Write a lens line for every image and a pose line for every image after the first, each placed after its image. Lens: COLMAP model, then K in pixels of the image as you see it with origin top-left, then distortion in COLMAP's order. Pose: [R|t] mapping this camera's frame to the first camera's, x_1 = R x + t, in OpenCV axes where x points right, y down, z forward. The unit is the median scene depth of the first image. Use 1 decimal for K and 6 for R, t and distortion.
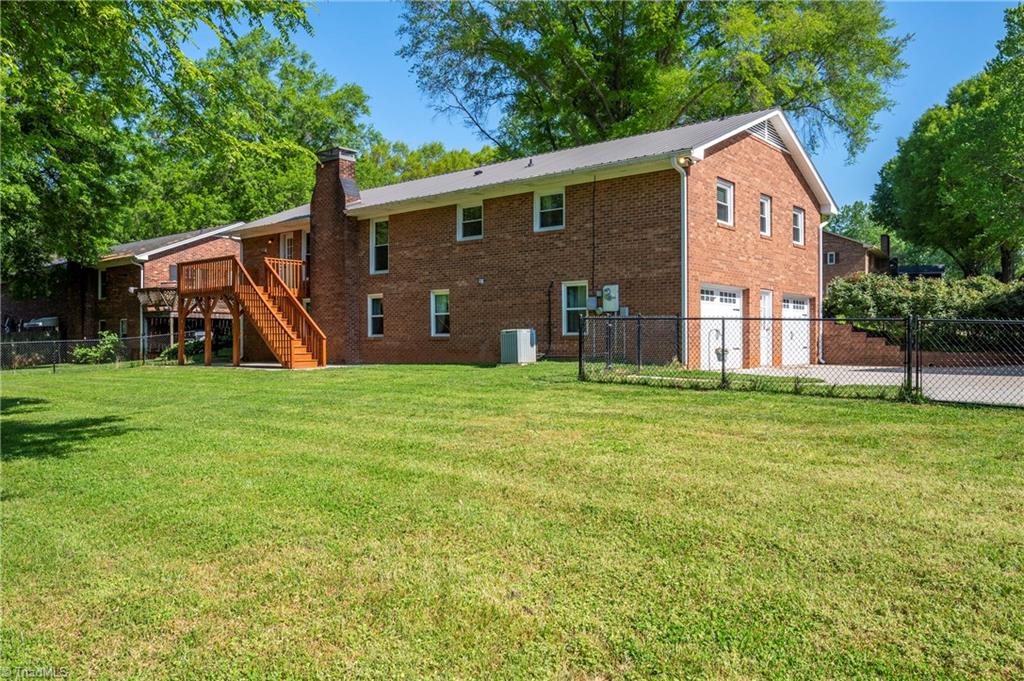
lens RADIAL K [[756.3, 0, 512.0], [0, 756.3, 340.5], [0, 0, 1]] dist [-0.013909, -0.004161]
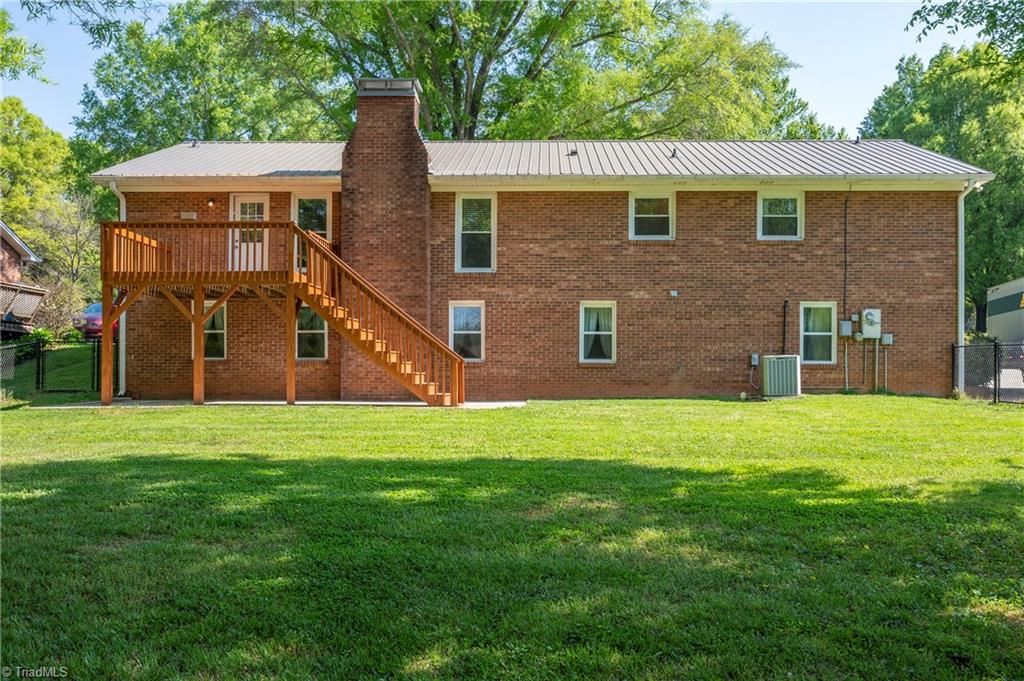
lens RADIAL K [[722.9, 0, 511.8], [0, 722.9, 365.2], [0, 0, 1]] dist [-0.003086, -0.000224]
pose [[0.789928, 0.011588, 0.613090, -0.599281], [-0.008930, 0.999933, -0.007393, 0.003135], [-0.613135, 0.000365, 0.789978, 0.476406]]
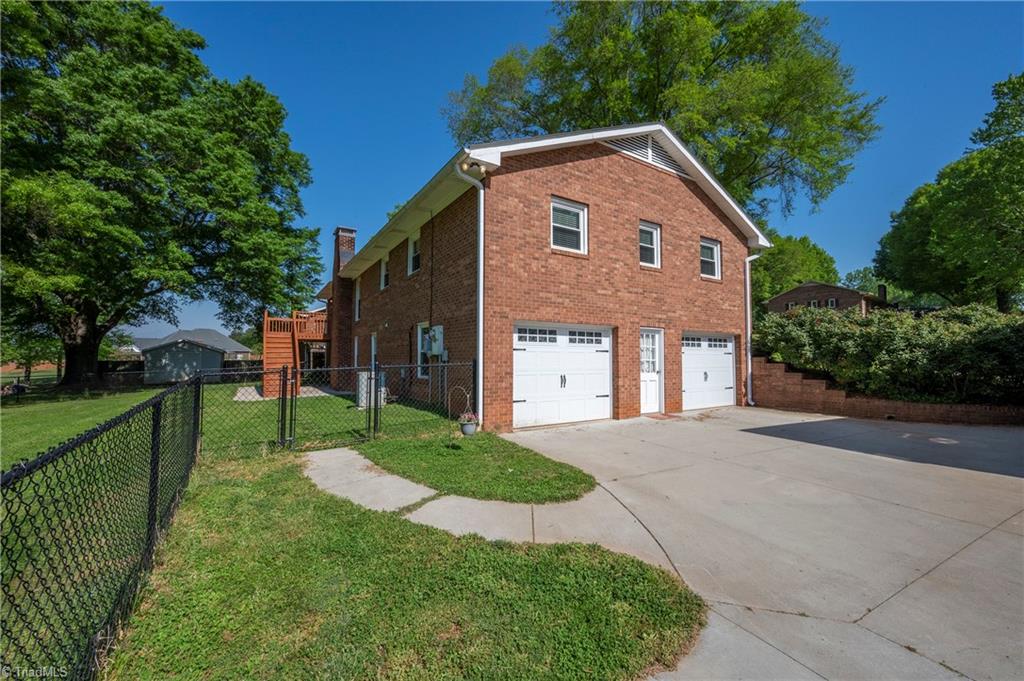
lens RADIAL K [[403.4, 0, 512.0], [0, 403.4, 340.5], [0, 0, 1]] dist [-0.015921, 0.004927]
pose [[0.953152, -0.008531, -0.302371, 0.296522], [-0.004585, 0.999080, -0.042639, -0.028681], [0.302456, 0.042028, 0.952236, 0.461336]]
